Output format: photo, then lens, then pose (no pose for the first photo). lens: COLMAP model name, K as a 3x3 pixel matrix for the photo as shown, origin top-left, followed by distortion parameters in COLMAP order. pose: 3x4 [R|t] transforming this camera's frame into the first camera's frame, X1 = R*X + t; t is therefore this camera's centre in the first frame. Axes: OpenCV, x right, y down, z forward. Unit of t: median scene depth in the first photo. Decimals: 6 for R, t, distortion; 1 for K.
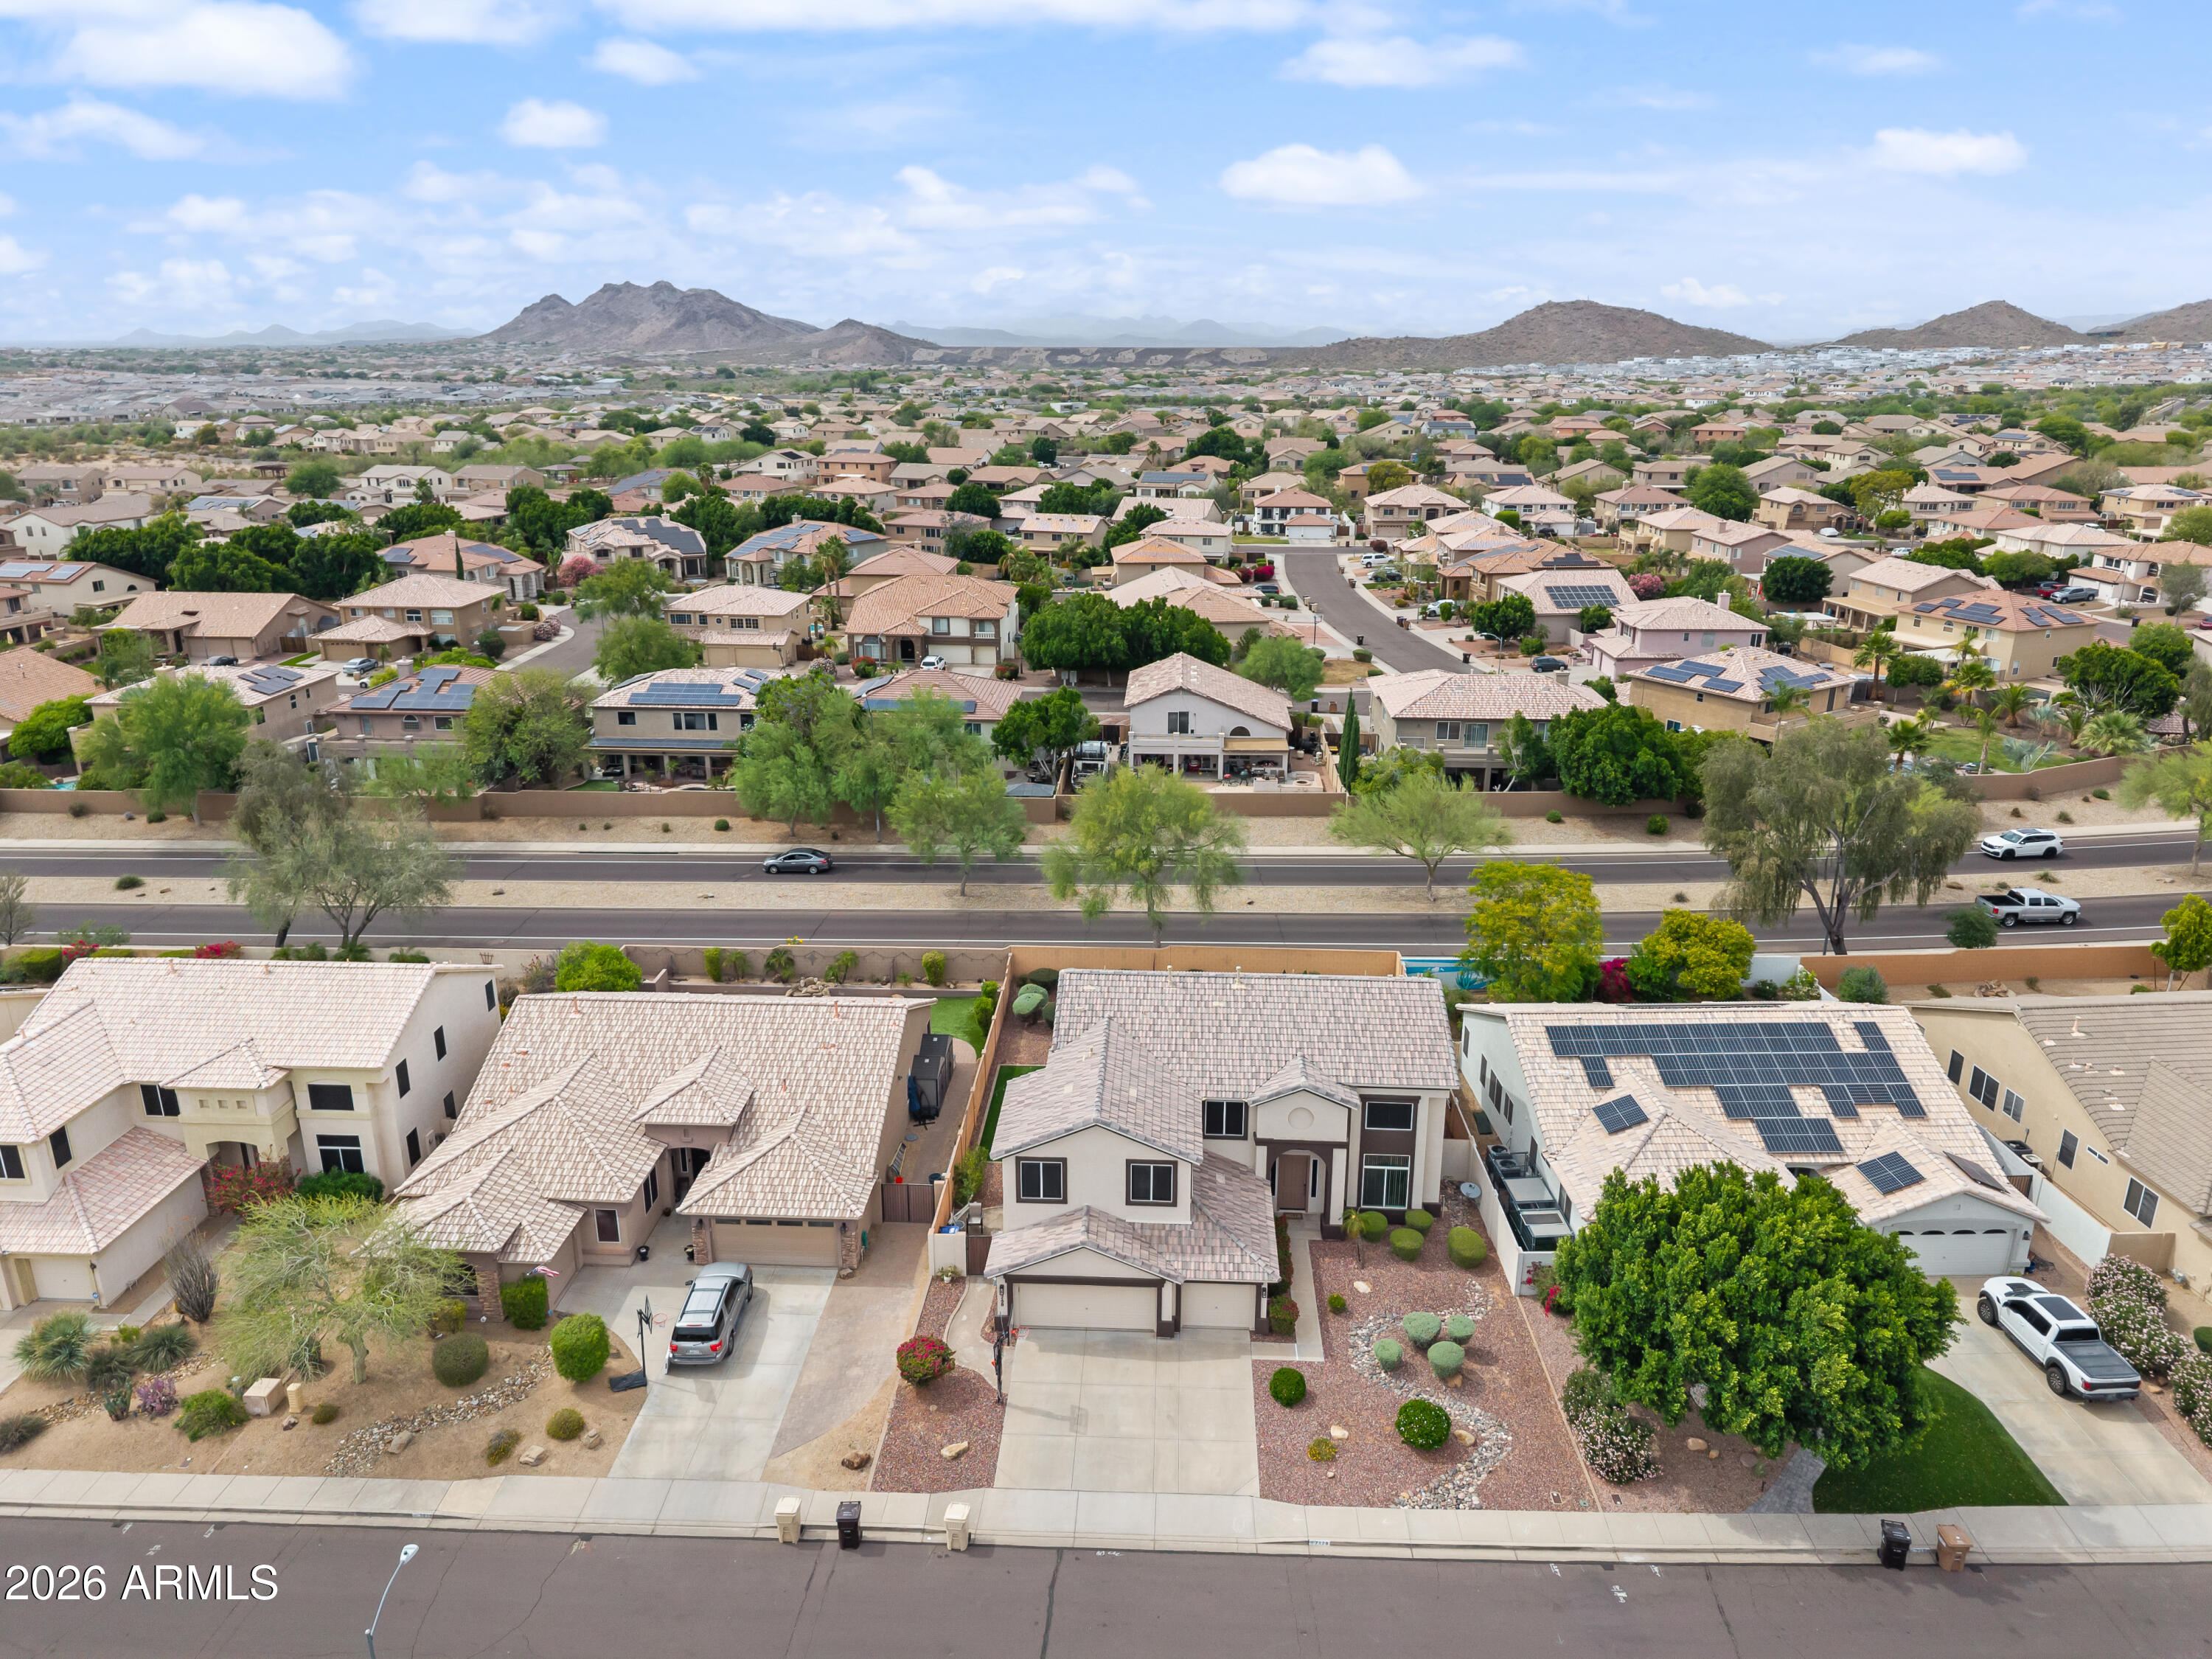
lens RADIAL K [[1486.1, 0, 1106.0], [0, 1486.1, 829.5], [0, 0, 1]] dist [0.026377, -0.031295]
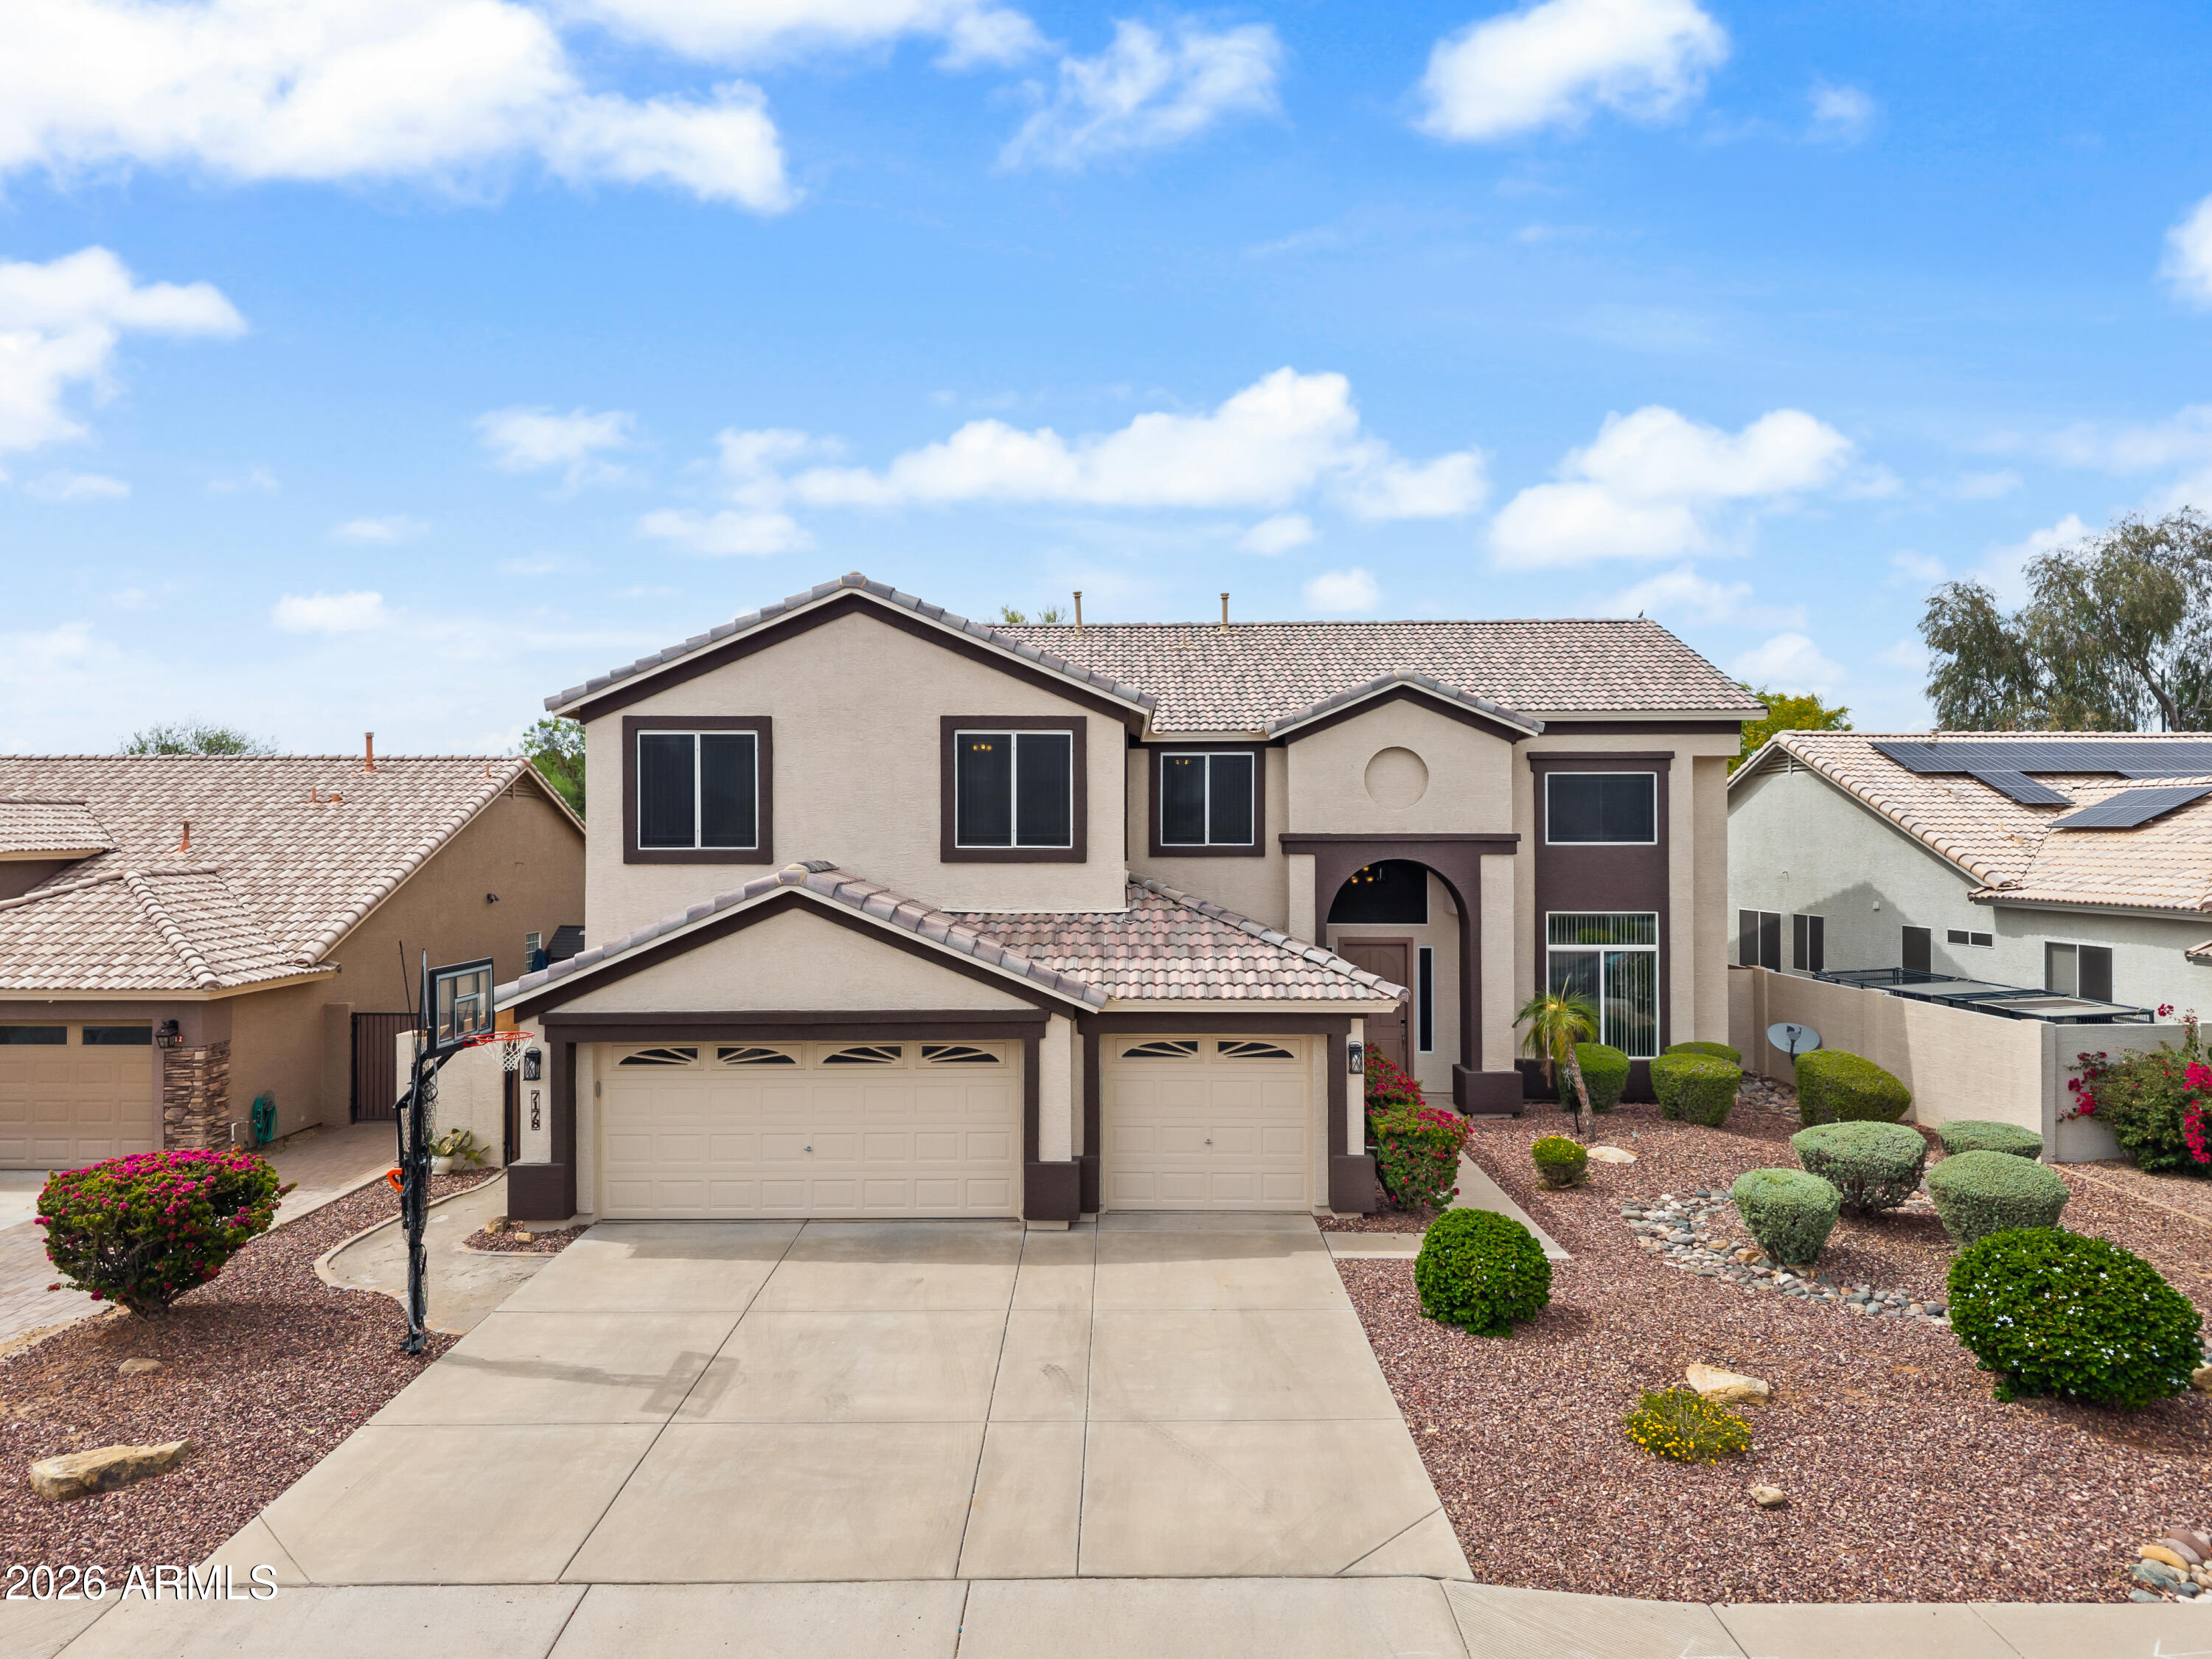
lens RADIAL K [[1475.4, 0, 1107.4], [0, 1475.4, 834.6], [0, 0, 1]] dist [0.027502, -0.025330]
pose [[0.999156, -0.003145, 0.040955, 0.034506], [0.015600, 0.951420, -0.307502, 0.317073], [-0.037998, 0.307881, 0.950666, 0.597853]]
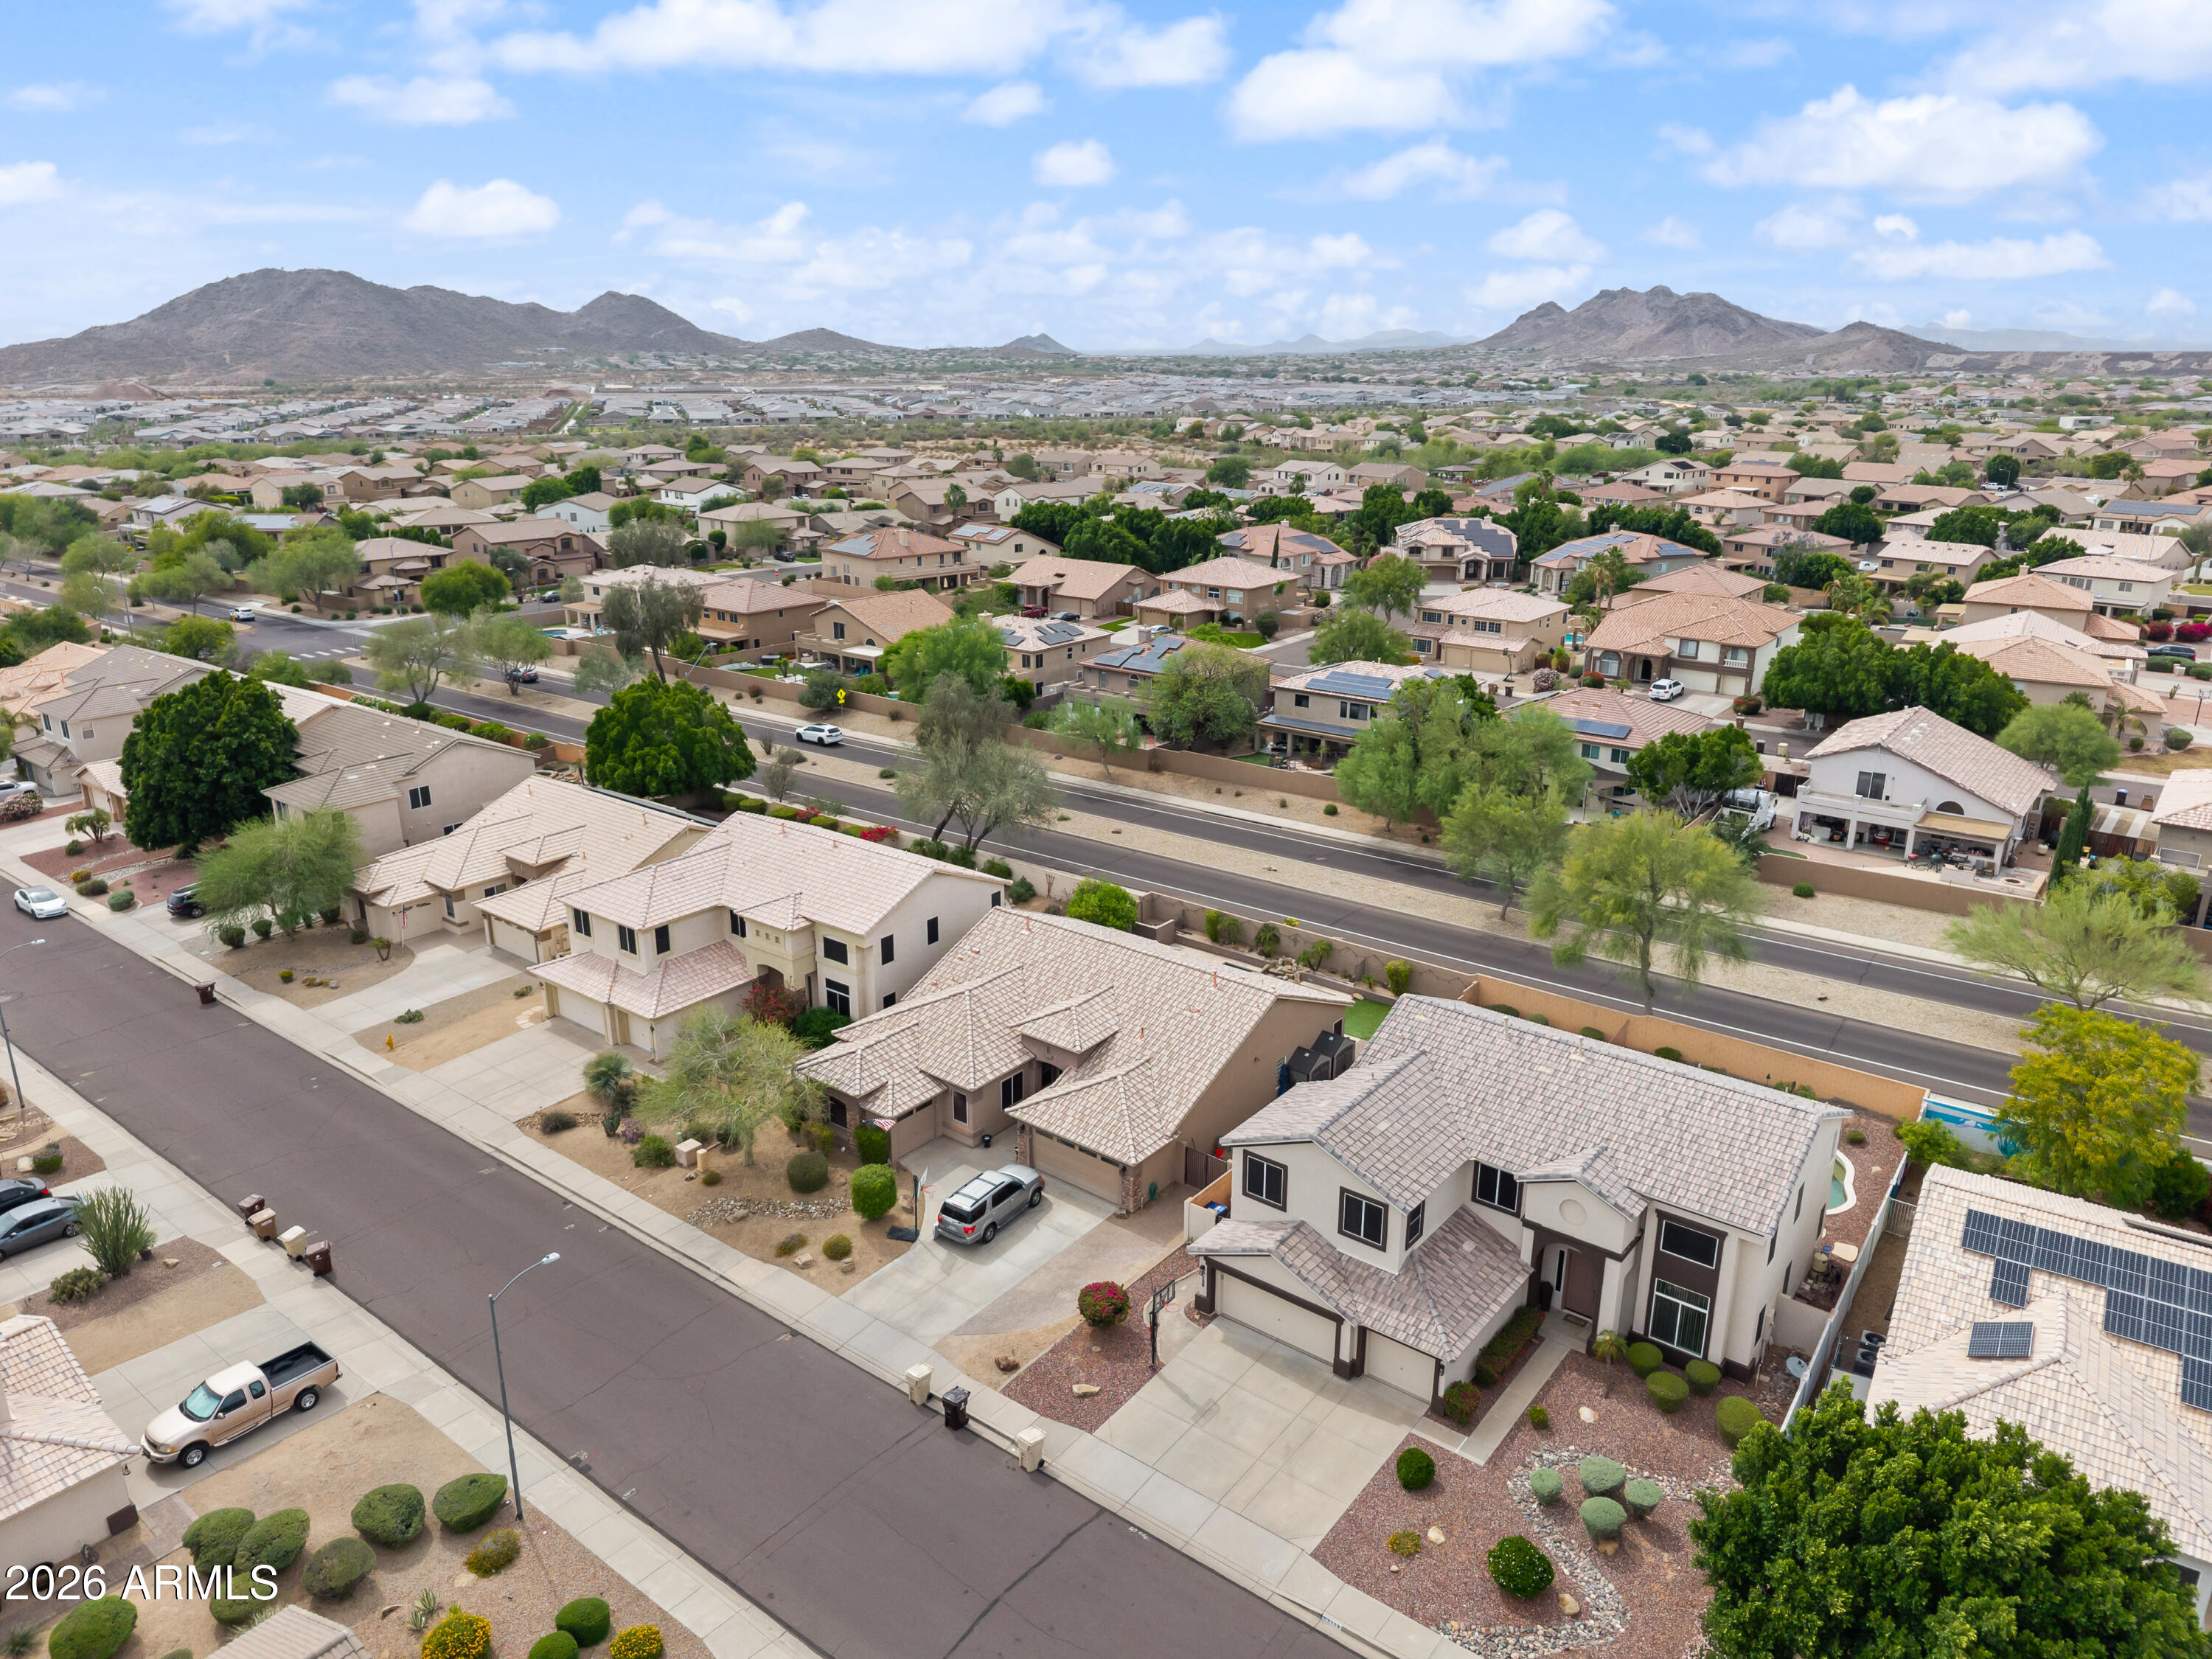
lens RADIAL K [[1475.4, 0, 1107.4], [0, 1475.4, 834.6], [0, 0, 1]] dist [0.027502, -0.025330]
pose [[0.816542, 0.178422, -0.549021, 0.335362], [-0.177790, 0.982537, 0.054885, -0.025939], [0.549226, 0.052795, 0.834004, 0.087756]]
